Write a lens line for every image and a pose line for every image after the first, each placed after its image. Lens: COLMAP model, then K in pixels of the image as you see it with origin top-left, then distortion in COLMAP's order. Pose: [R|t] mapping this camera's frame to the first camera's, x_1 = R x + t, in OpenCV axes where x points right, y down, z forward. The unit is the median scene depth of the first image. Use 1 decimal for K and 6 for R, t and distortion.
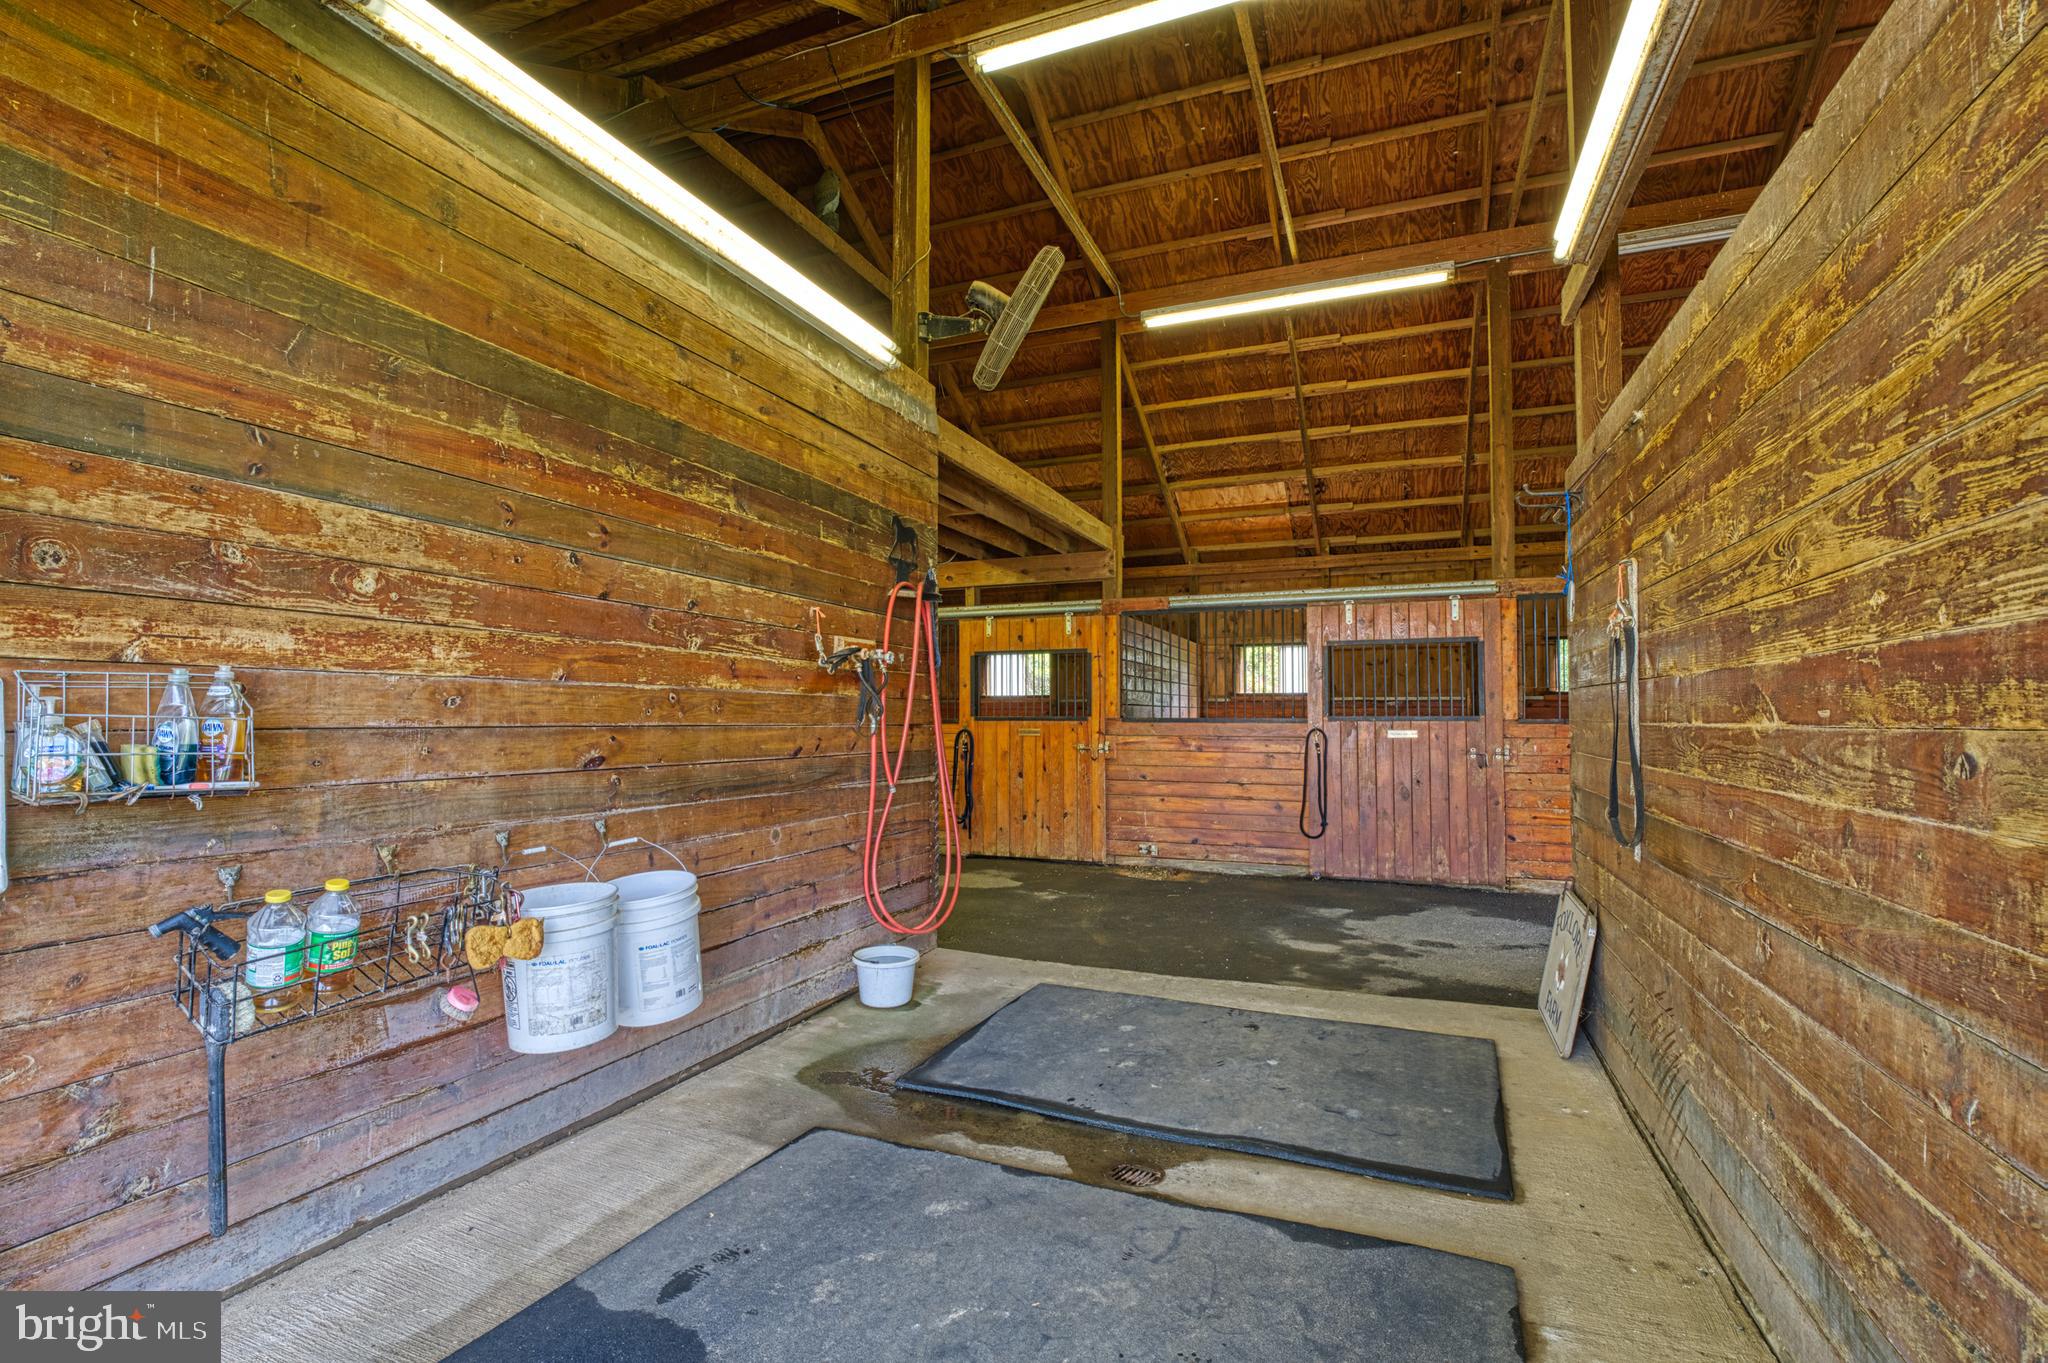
lens RADIAL K [[952.7, 0, 1012.4], [0, 952.7, 682.7], [0, 0, 1]] dist [-0.003591, -0.000413]
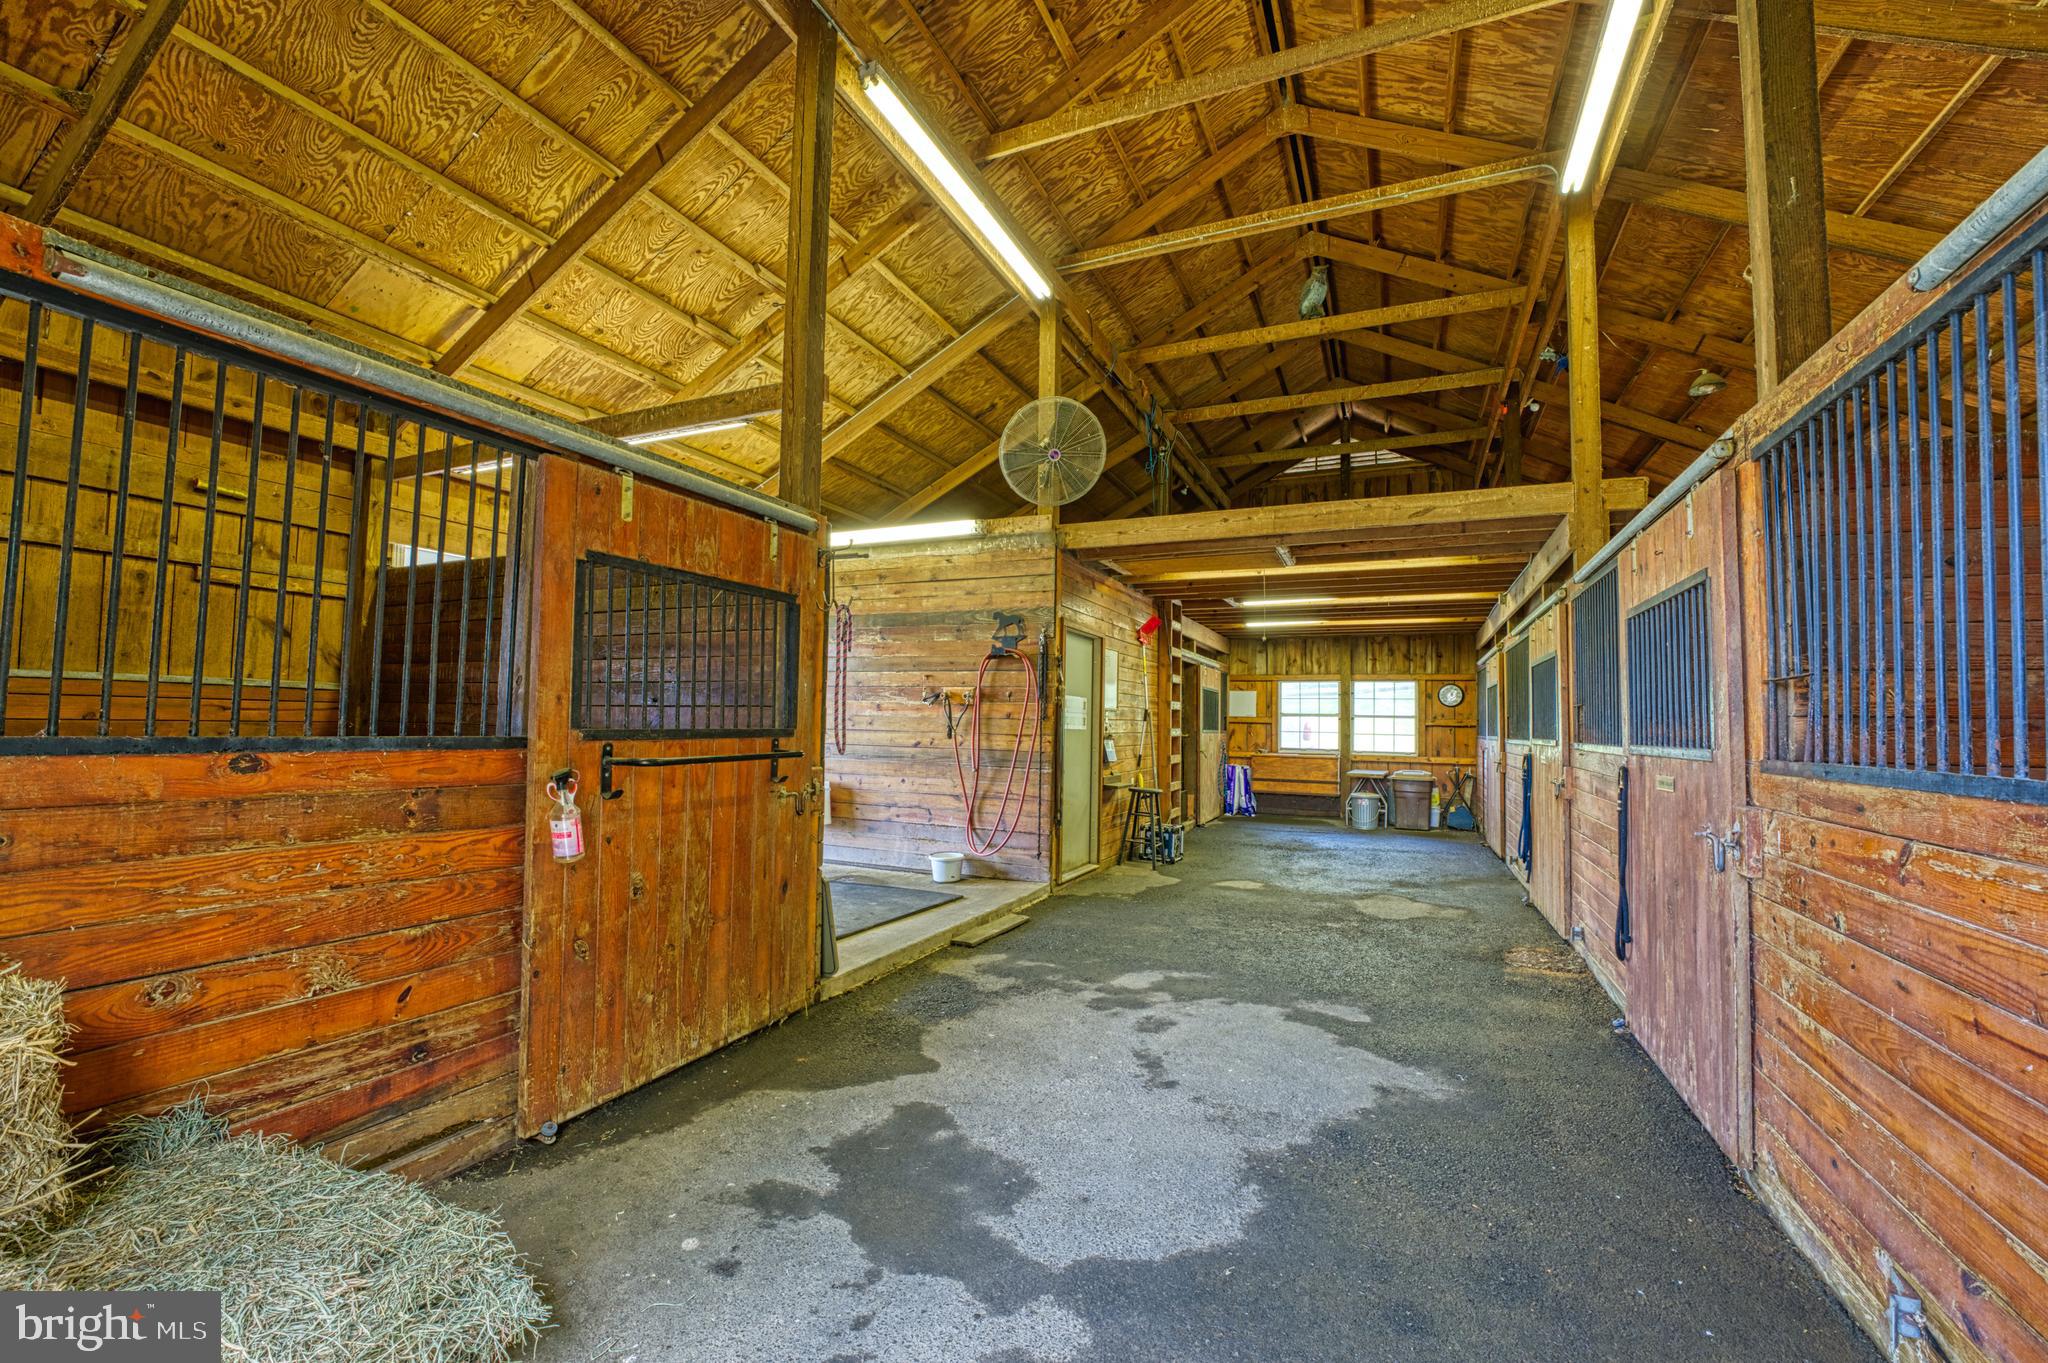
lens RADIAL K [[824.7, 0, 1022.6], [0, 824.7, 685.3], [0, 0, 1]] dist [-0.018369, -0.000272]
pose [[-0.035793, -0.052005, -0.998005, 1.537876], [0.016112, 0.998485, -0.052608, 0.040467], [0.999229, -0.017963, -0.034901, 1.246629]]
